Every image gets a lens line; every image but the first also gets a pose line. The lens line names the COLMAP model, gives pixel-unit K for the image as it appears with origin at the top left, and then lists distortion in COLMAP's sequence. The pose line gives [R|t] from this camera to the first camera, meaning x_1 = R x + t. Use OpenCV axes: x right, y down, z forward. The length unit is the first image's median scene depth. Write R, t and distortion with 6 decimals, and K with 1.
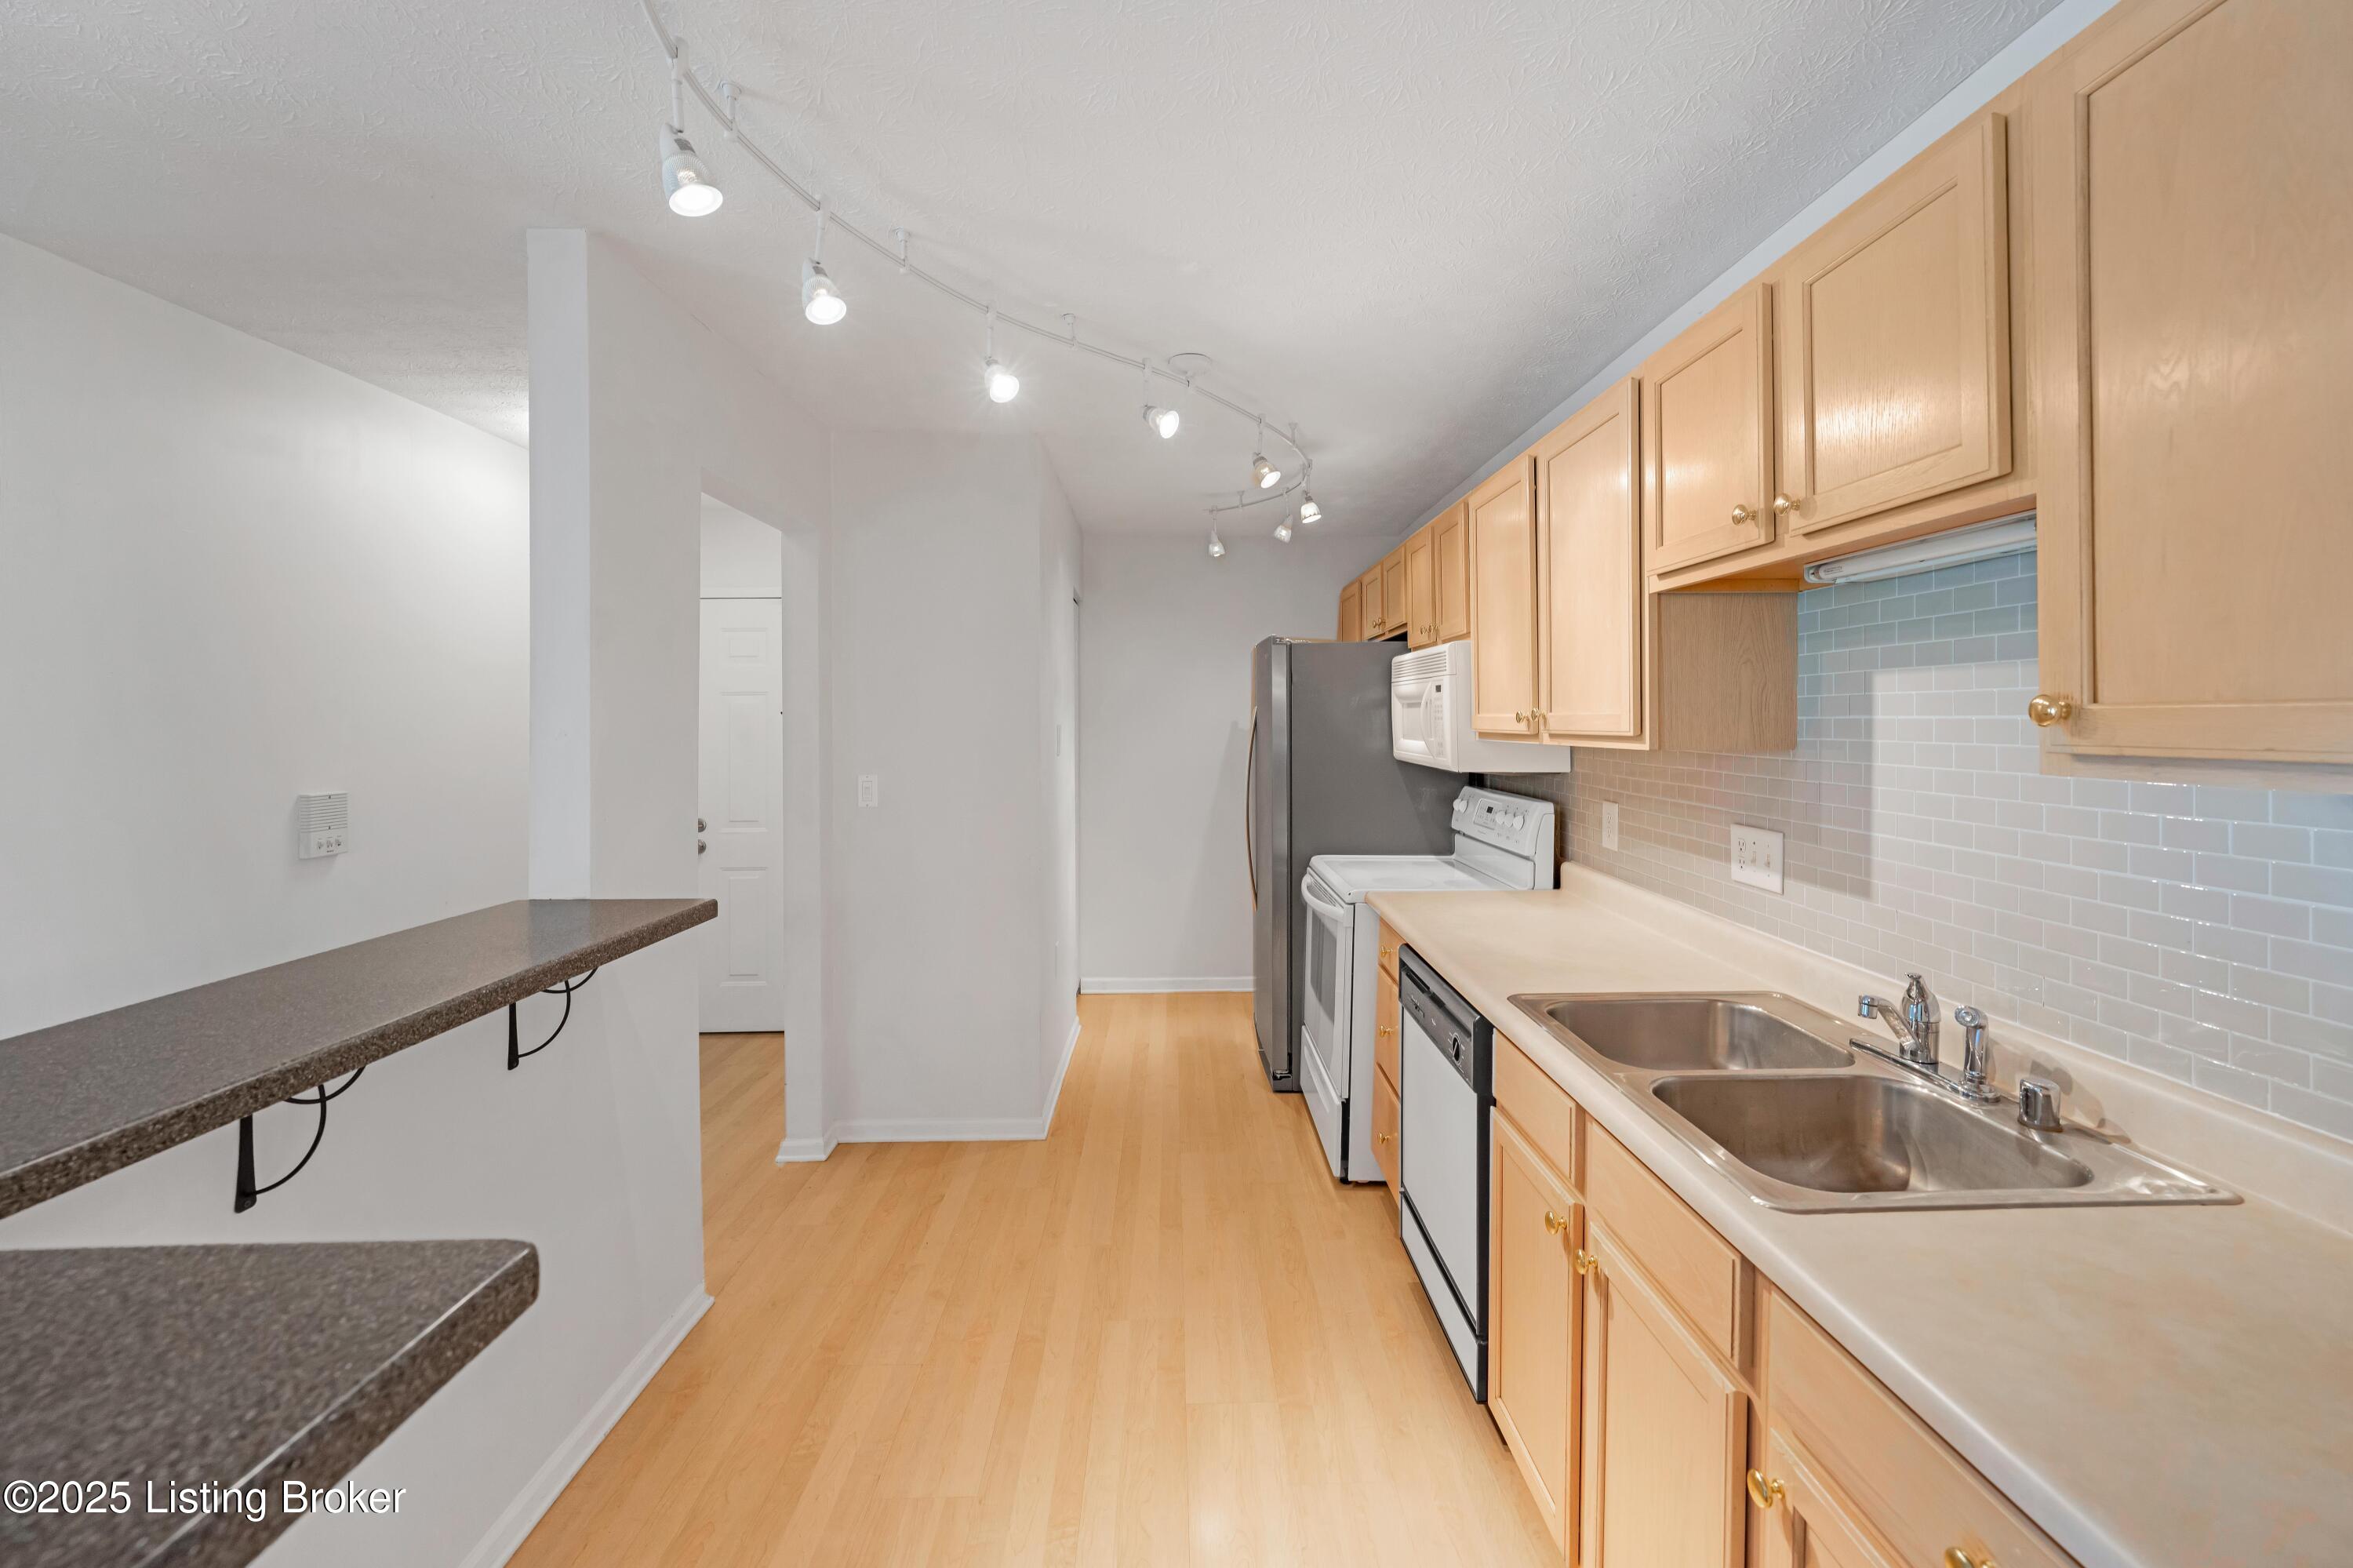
lens RADIAL K [[934.2, 0, 1162.1], [0, 934.2, 739.8], [0, 0, 1]] dist [0.004160, -0.000354]
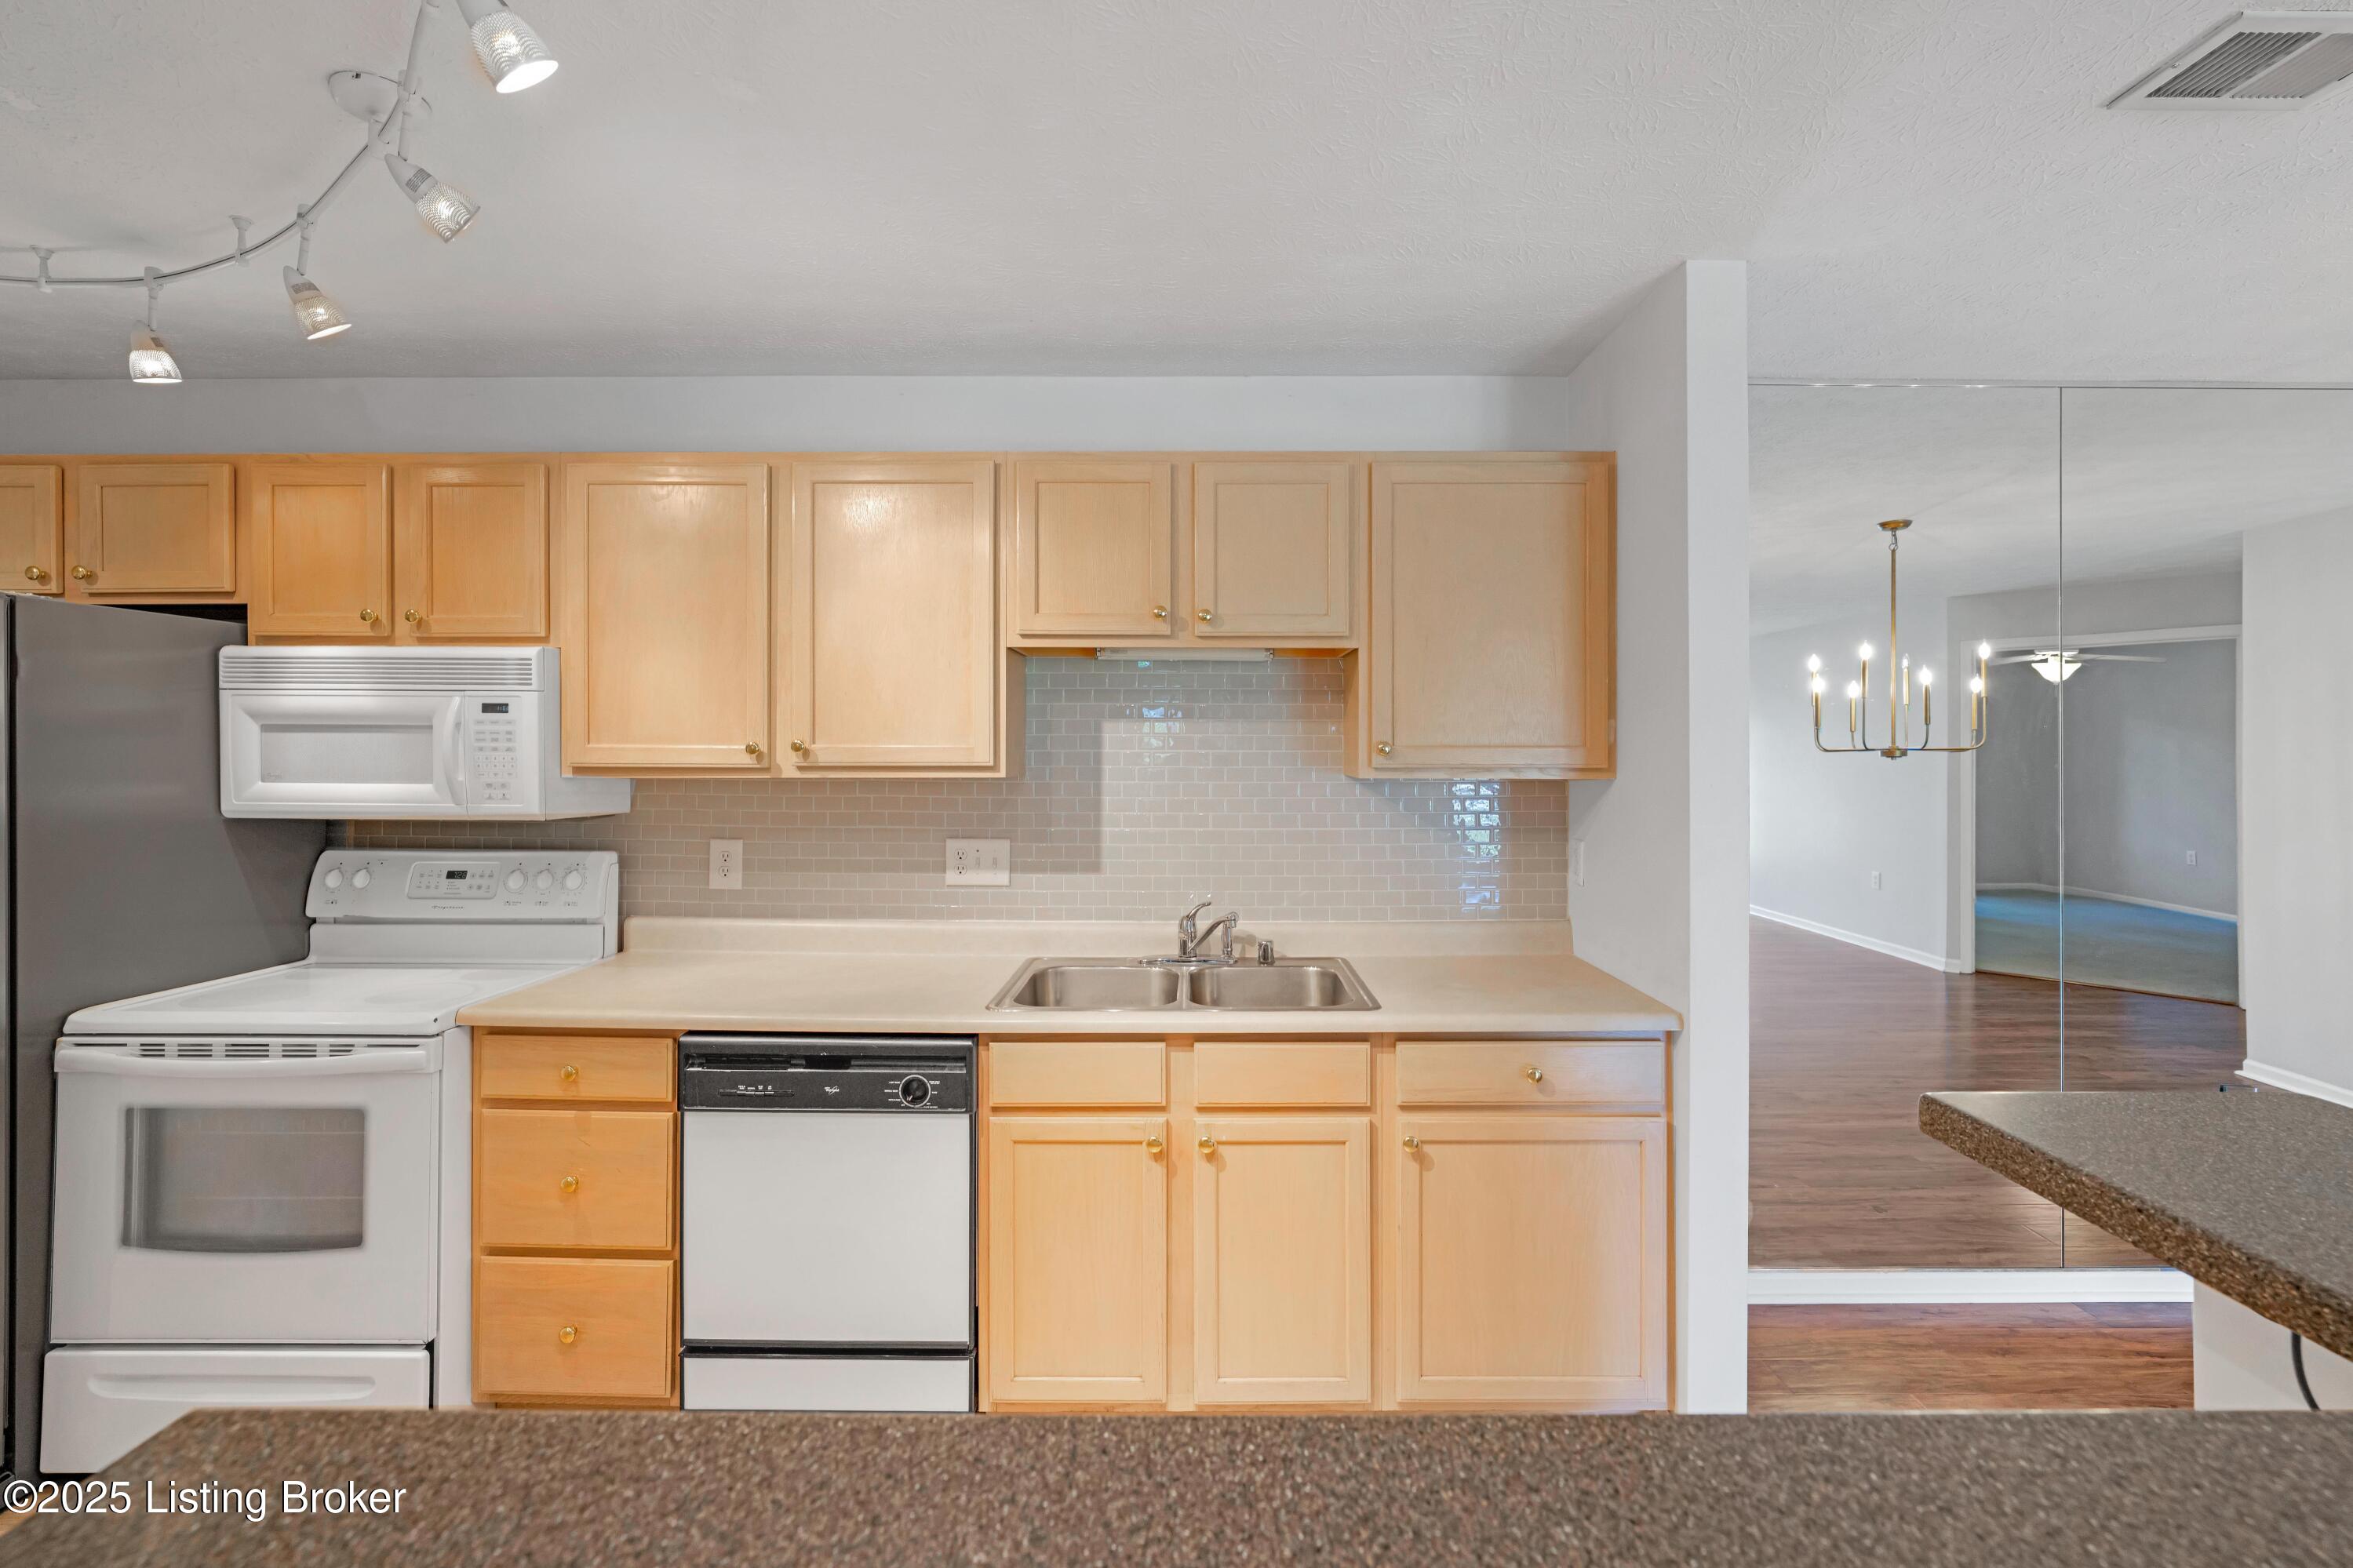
lens RADIAL K [[1072.8, 0, 1180.5], [0, 1072.8, 744.3], [0, 0, 1]] dist [-0.000333, 0.000467]
pose [[0.015806, 0.008284, 0.999841, -0.785240], [0.019922, 0.999765, -0.008598, -0.014007], [-0.999677, 0.020055, 0.015637, 0.698131]]
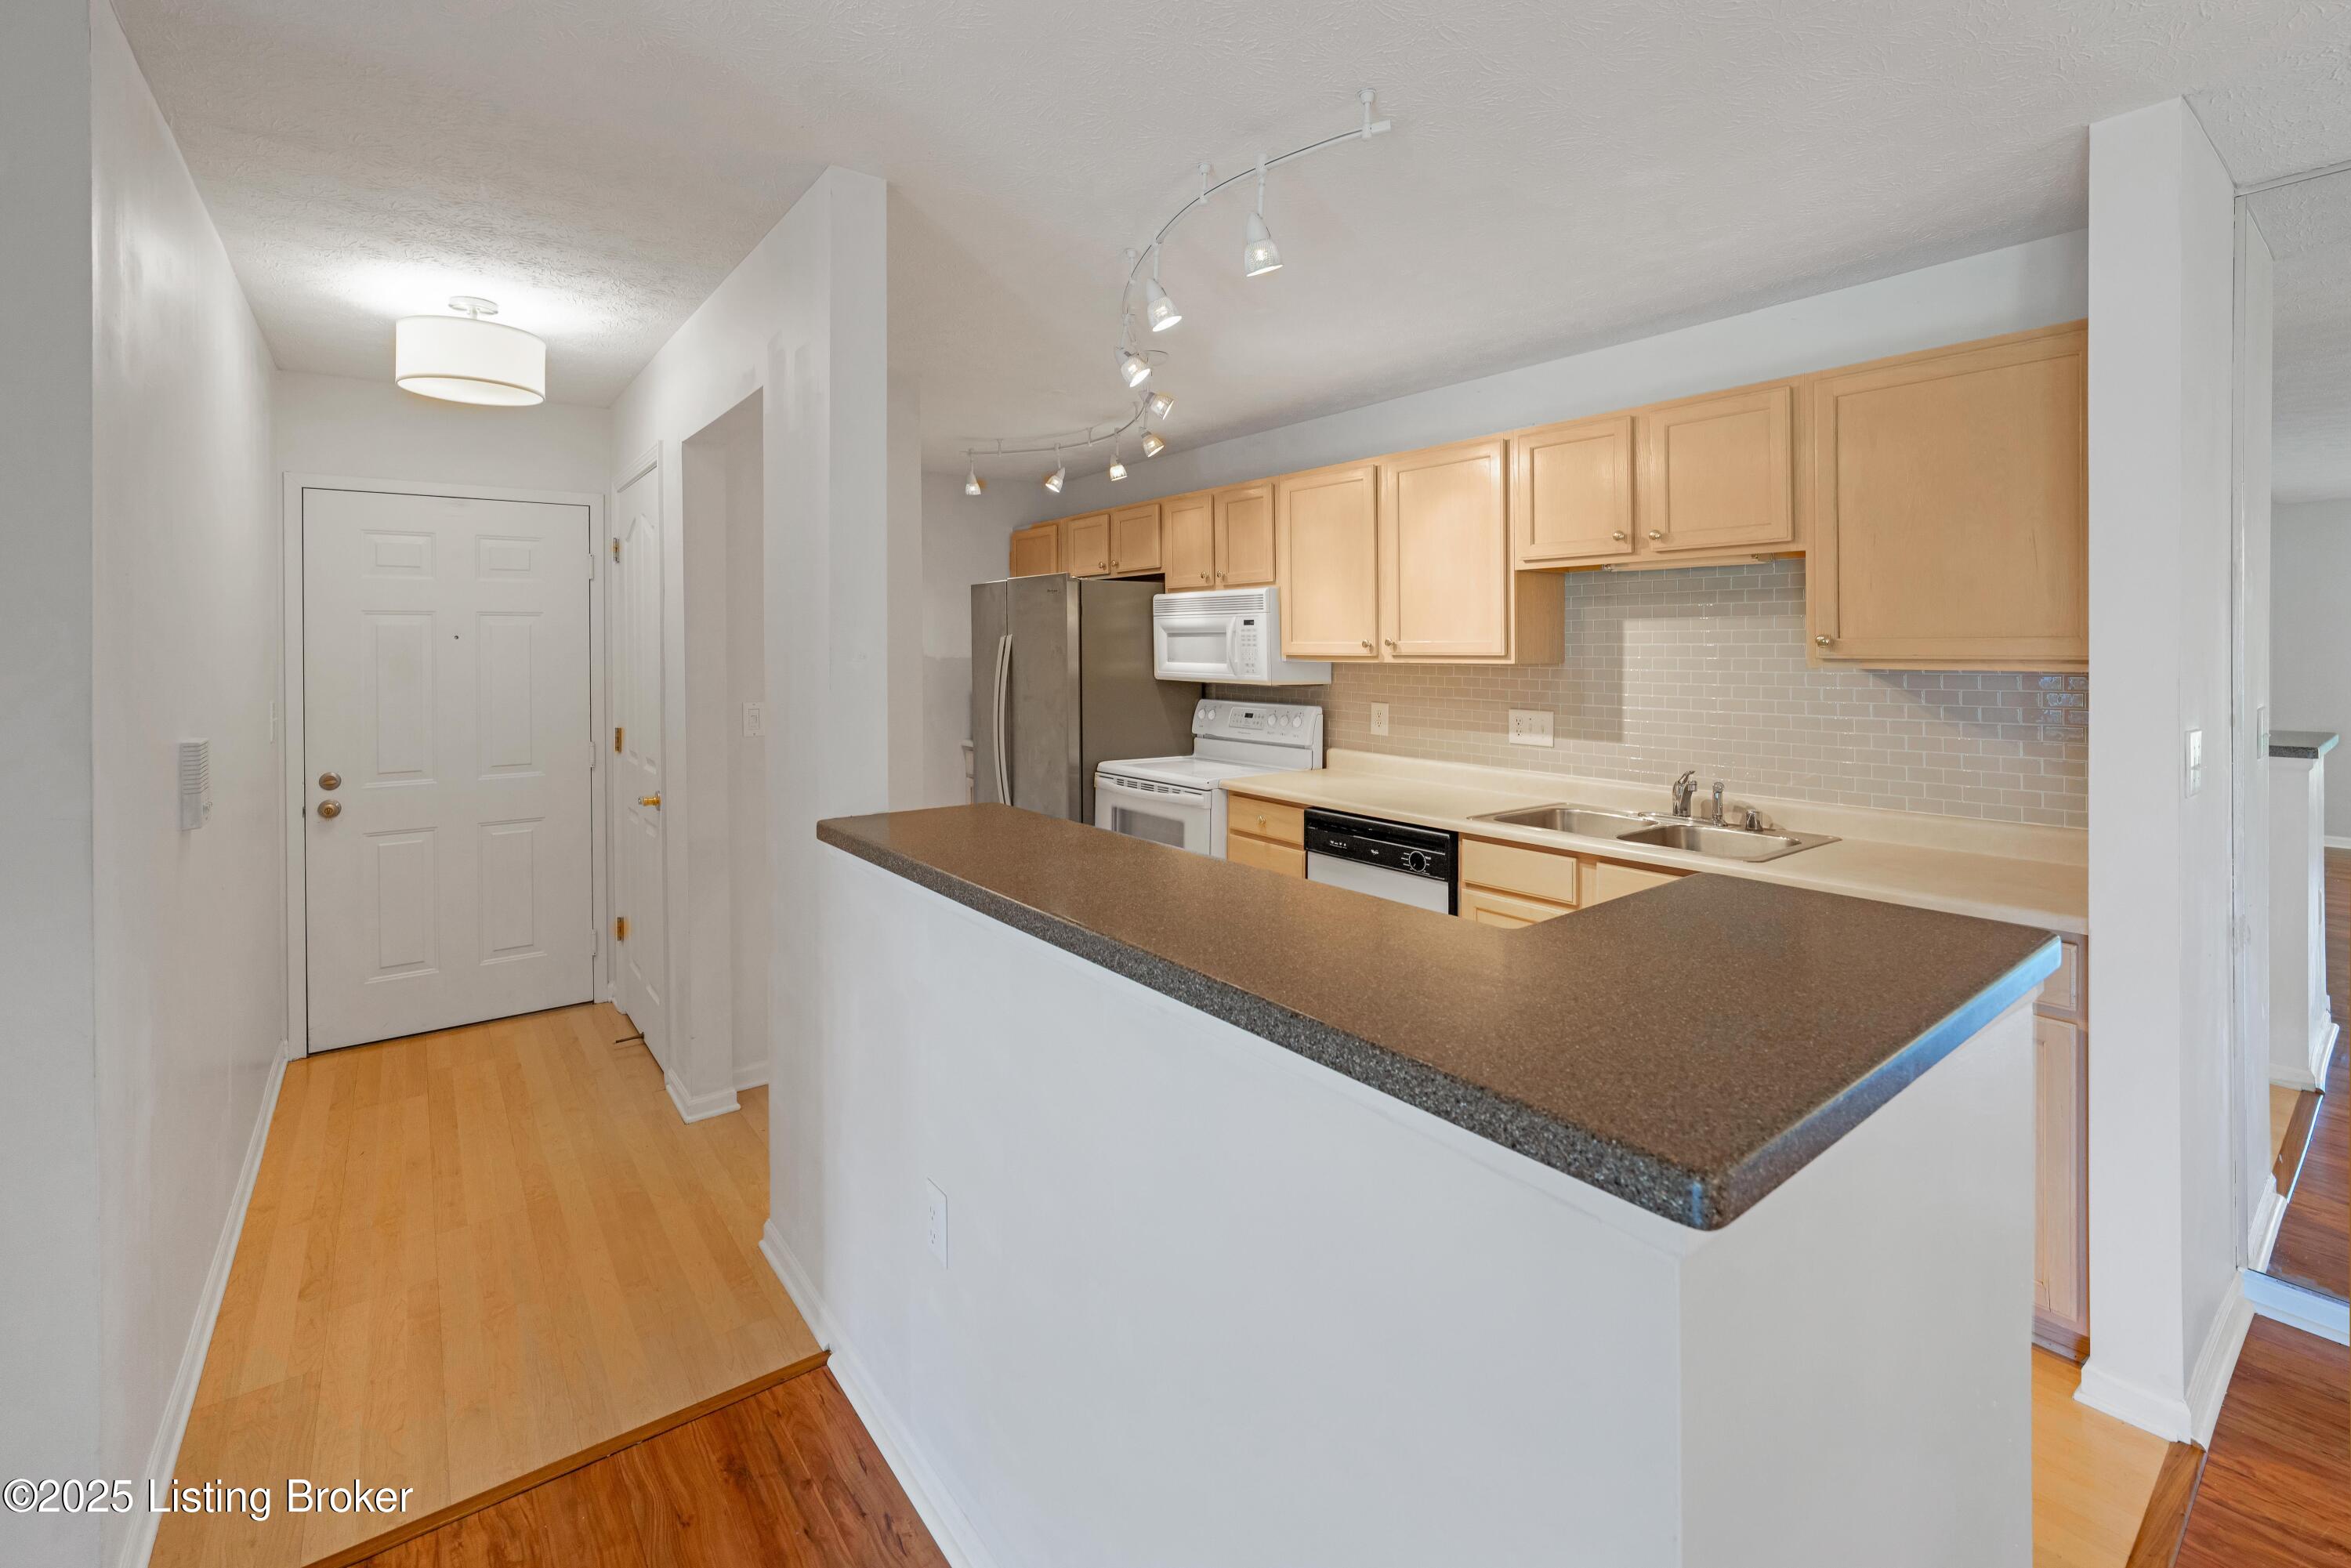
lens RADIAL K [[1008.6, 0, 1054.0], [0, 1008.6, 652.9], [0, 0, 1]] dist [-0.001494, 0.000125]
pose [[0.842030, -0.001454, 0.539429, -1.054880], [0.010511, 0.999851, -0.013714, 0.007015], [-0.539329, 0.017218, 0.841919, -0.065702]]
